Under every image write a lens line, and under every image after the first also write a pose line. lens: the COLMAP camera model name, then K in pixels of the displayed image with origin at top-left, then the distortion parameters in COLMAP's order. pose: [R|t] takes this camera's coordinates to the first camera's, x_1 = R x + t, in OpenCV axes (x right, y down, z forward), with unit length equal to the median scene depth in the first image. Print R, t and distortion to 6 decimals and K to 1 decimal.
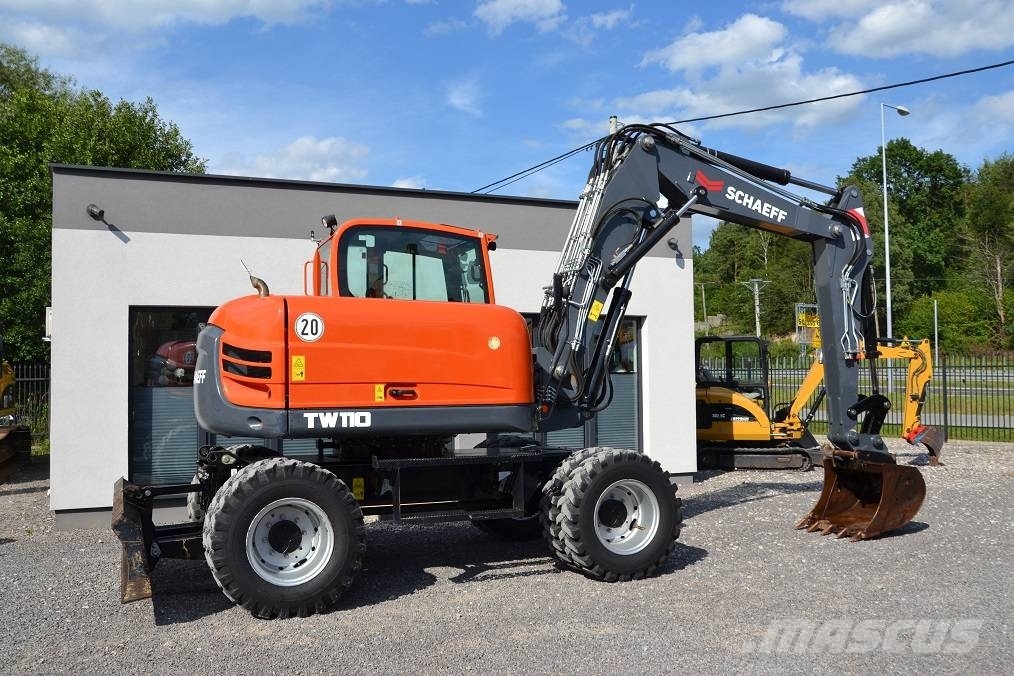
lens RADIAL K [[938.6, 0, 521.6], [0, 938.6, 354.0], [0, 0, 1]] dist [-0.054213, 0.000000]
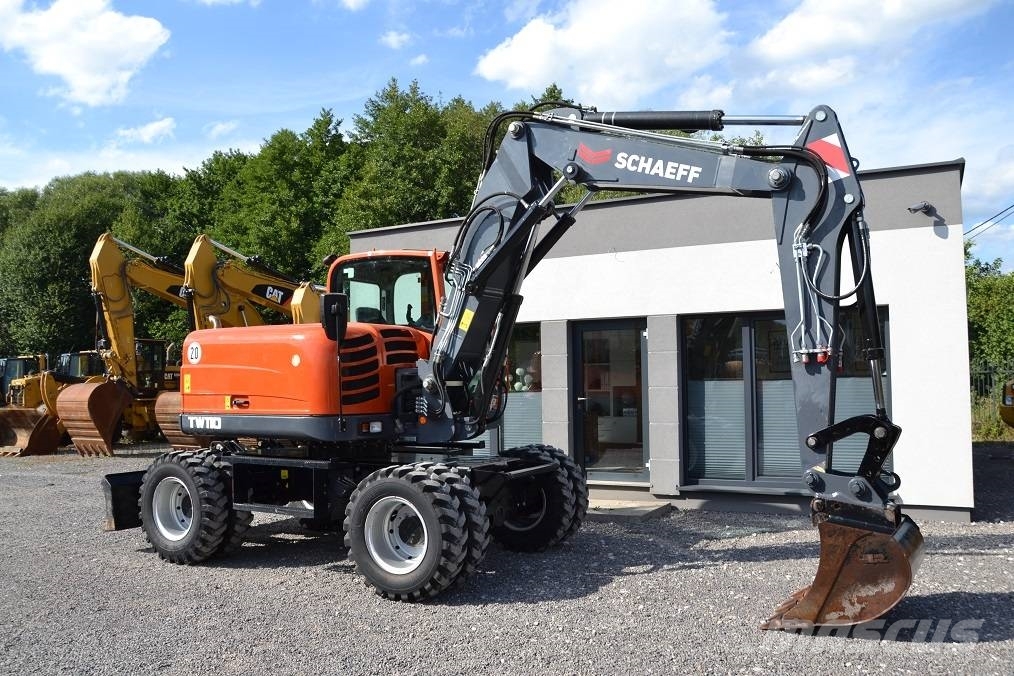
lens RADIAL K [[808.5, 0, 507.7], [0, 808.5, 368.5], [0, 0, 1]] dist [-0.153198, 0.086202]
pose [[0.606591, -0.011051, -0.794937, 0.700316], [0.029242, 0.999537, 0.008419, -0.001891], [0.794476, -0.028353, 0.606633, 0.495742]]
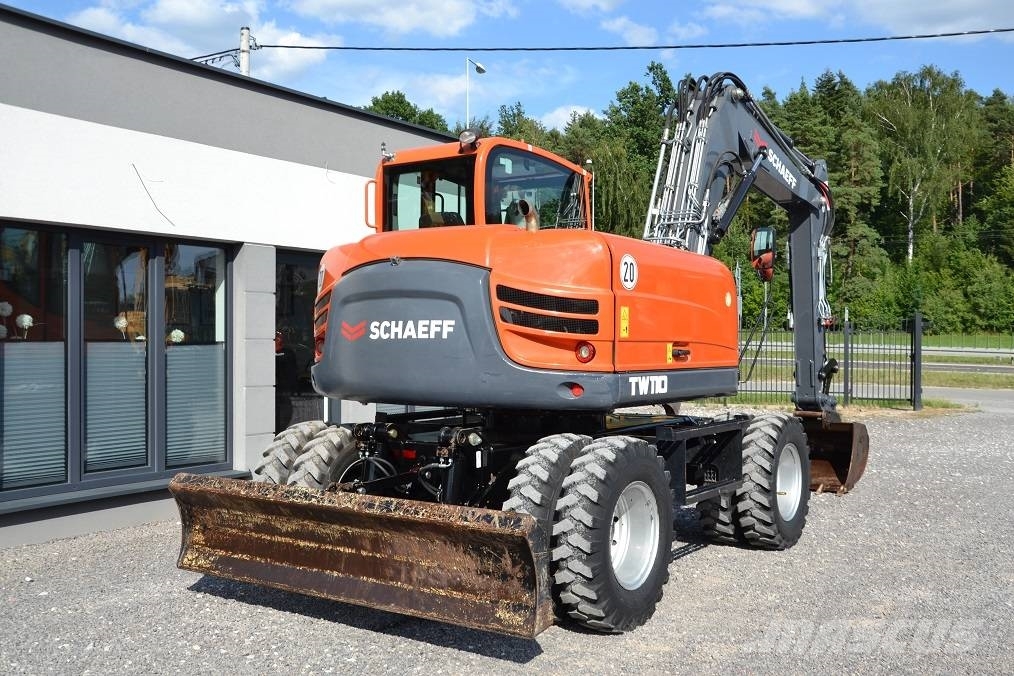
lens RADIAL K [[1027.1, 0, 509.1], [0, 1027.1, 373.4], [0, 0, 1]] dist [-0.017217, 0.000000]
pose [[0.839646, -0.003185, 0.543124, -0.590191], [-0.029061, 0.998287, 0.050781, 0.012783], [-0.542355, -0.058421, 0.838115, 0.226991]]
